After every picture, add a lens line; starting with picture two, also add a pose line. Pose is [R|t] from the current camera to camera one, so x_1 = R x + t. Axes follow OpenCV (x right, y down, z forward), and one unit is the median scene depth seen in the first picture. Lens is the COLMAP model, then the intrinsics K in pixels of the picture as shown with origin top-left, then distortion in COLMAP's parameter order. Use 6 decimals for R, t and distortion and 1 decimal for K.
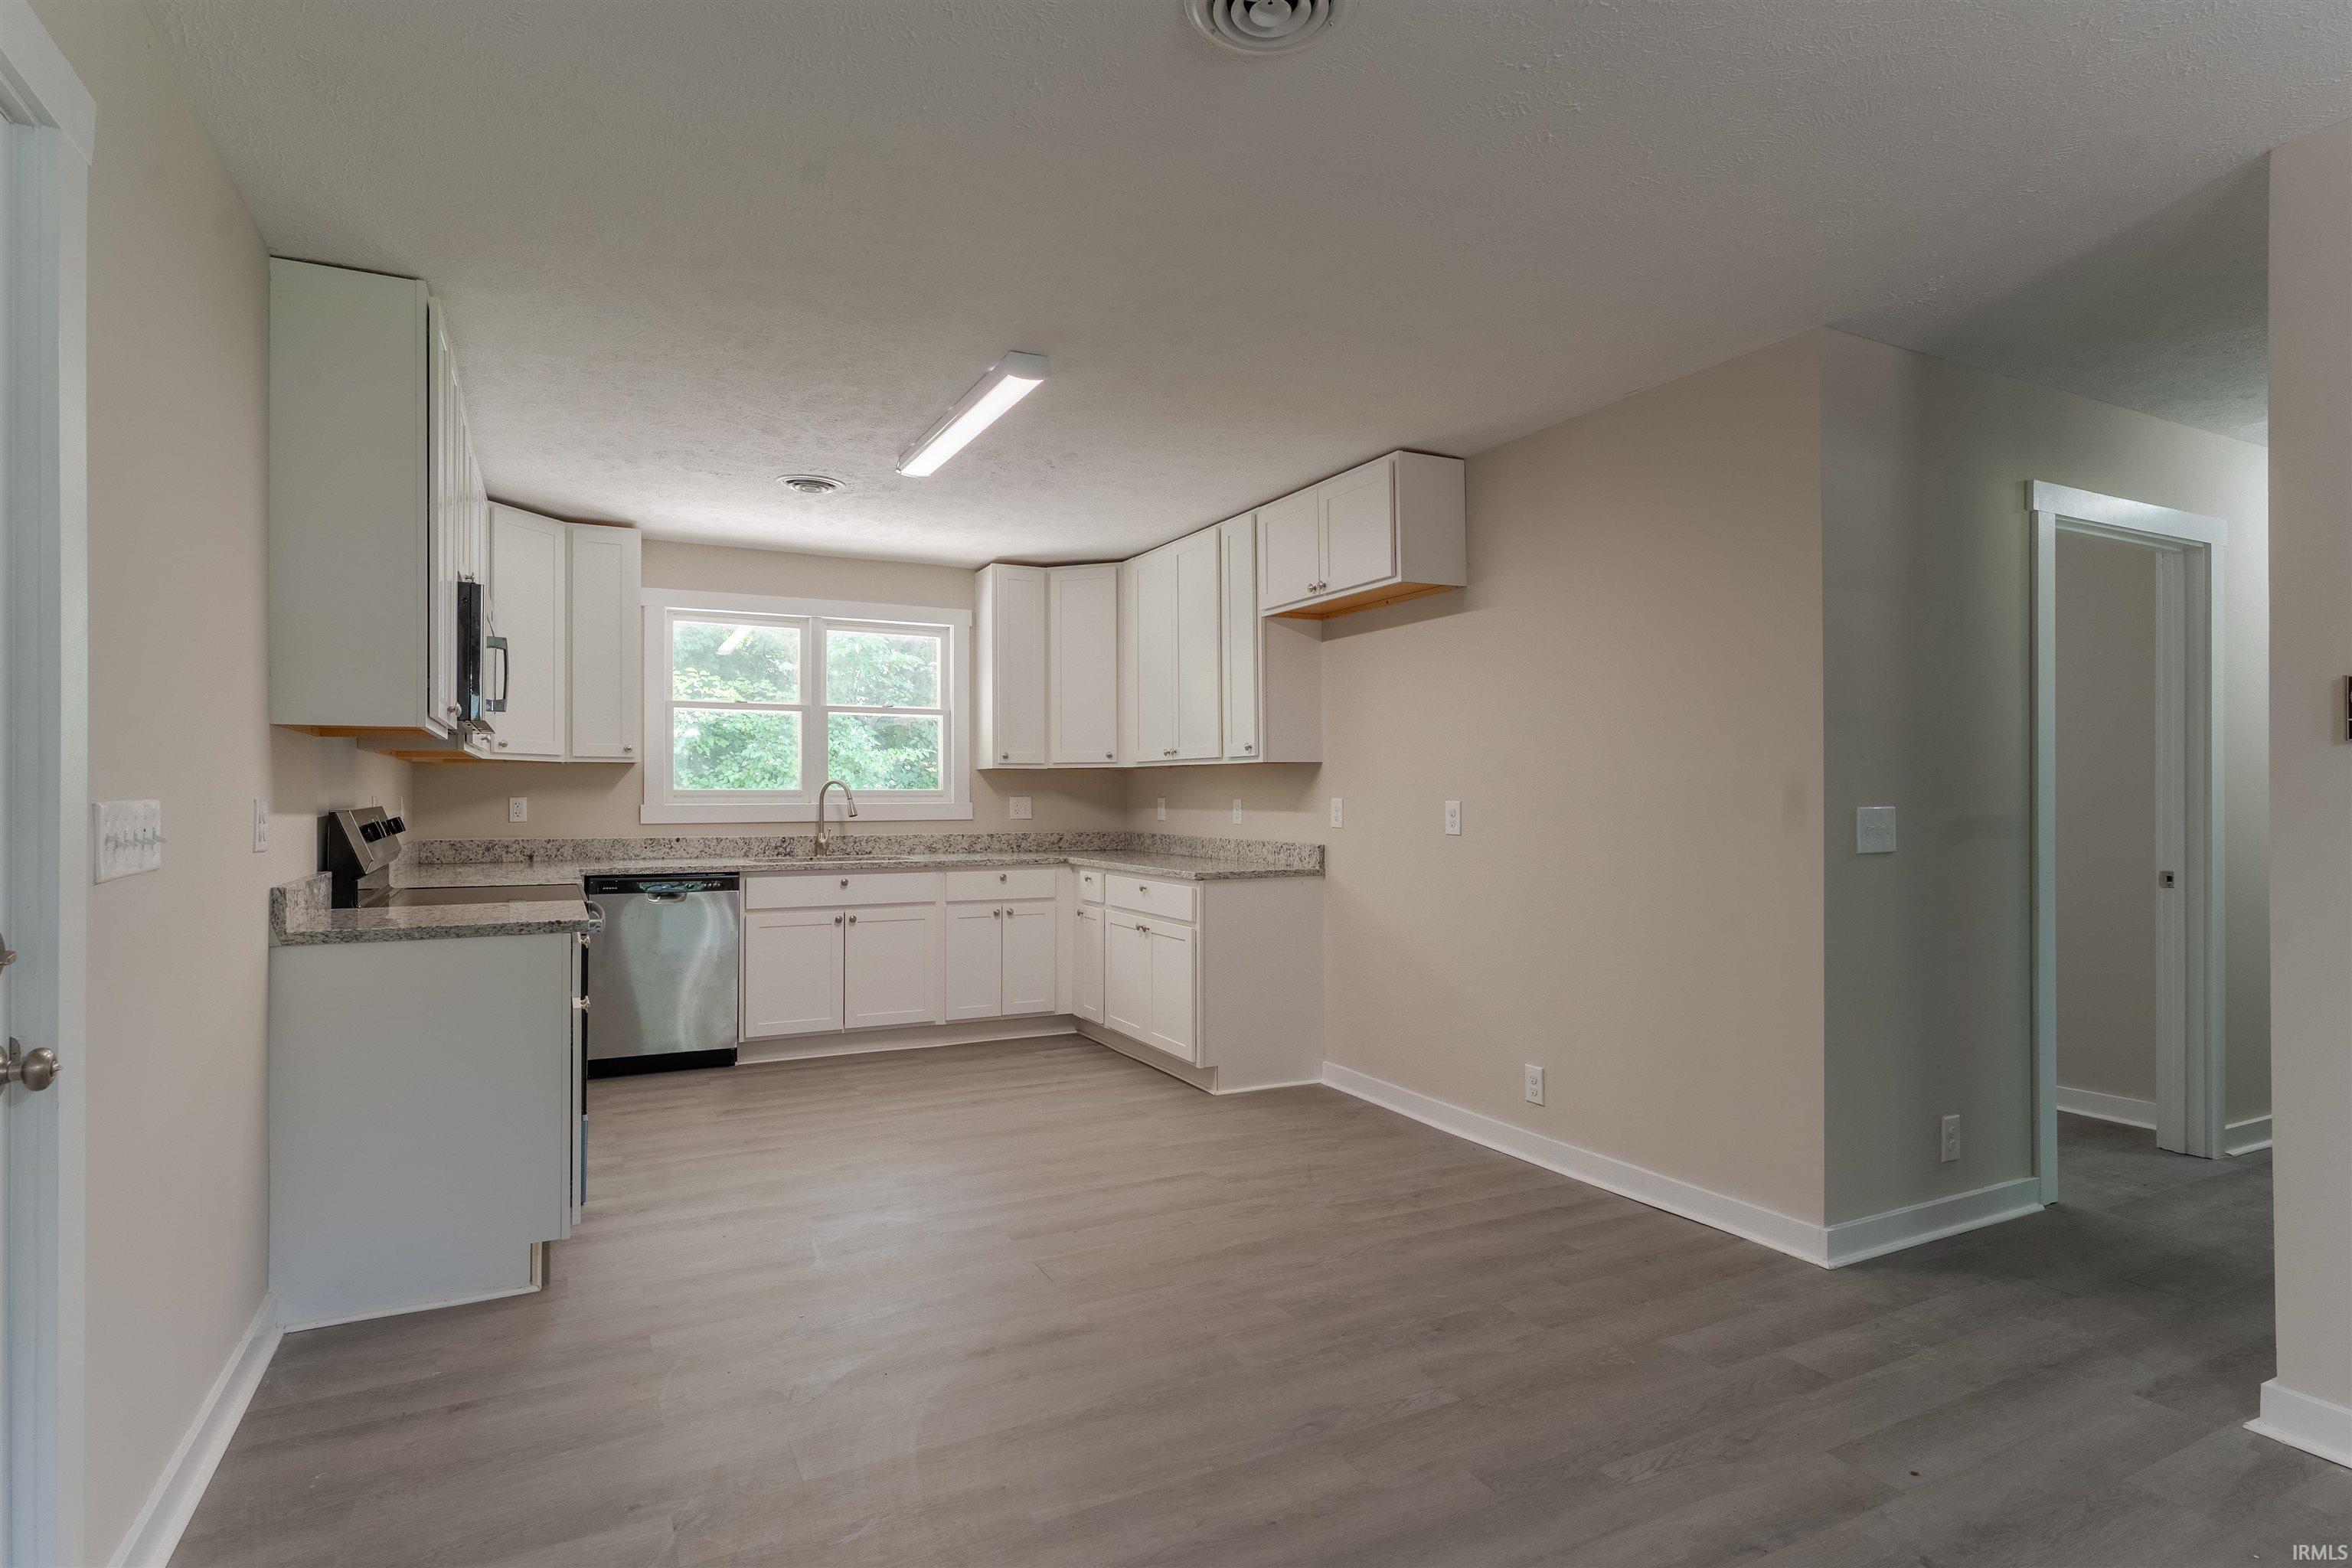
lens RADIAL K [[1218.2, 0, 1176.0], [0, 1218.2, 784.0], [0, 0, 1]] dist [-0.000557, 0.000425]
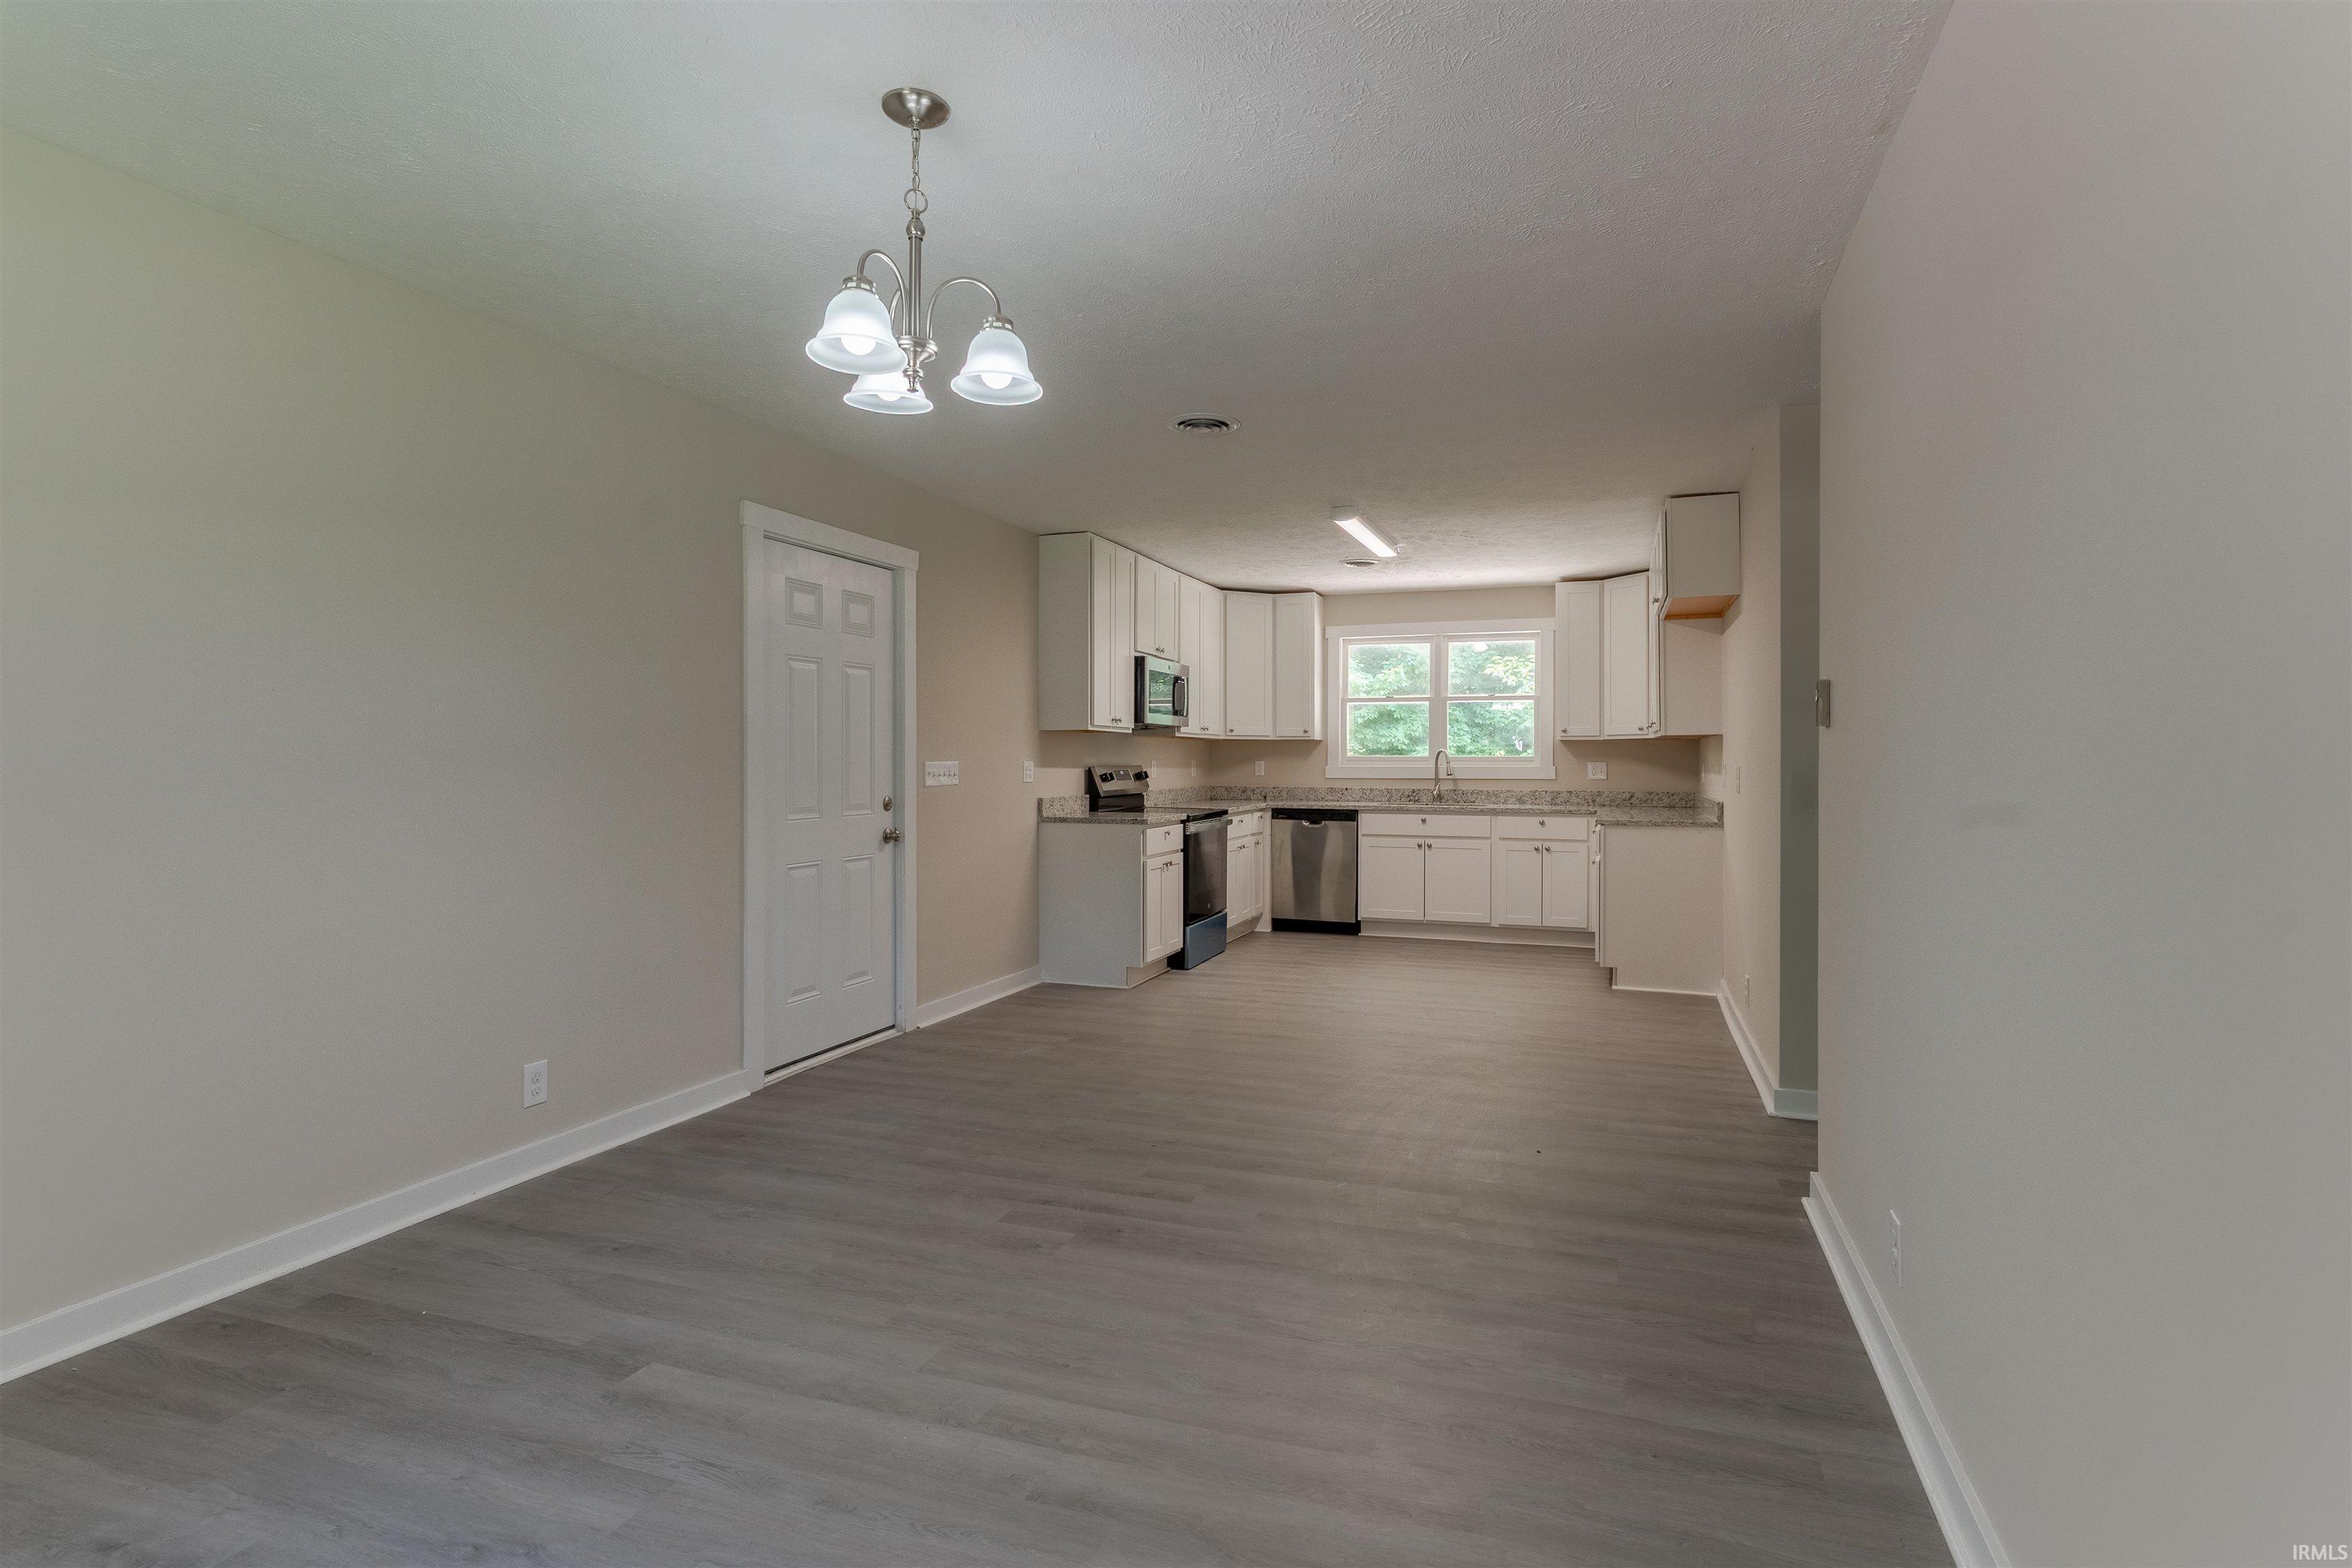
lens RADIAL K [[1225.2, 0, 1151.0], [0, 1225.2, 778.1], [0, 0, 1]] dist [-0.003079, 0.000140]
pose [[0.669272, 0.014393, -0.742878, 0.590436], [0.003372, 0.999743, 0.022407, -0.003295], [0.743010, -0.017502, 0.669052, -0.221804]]
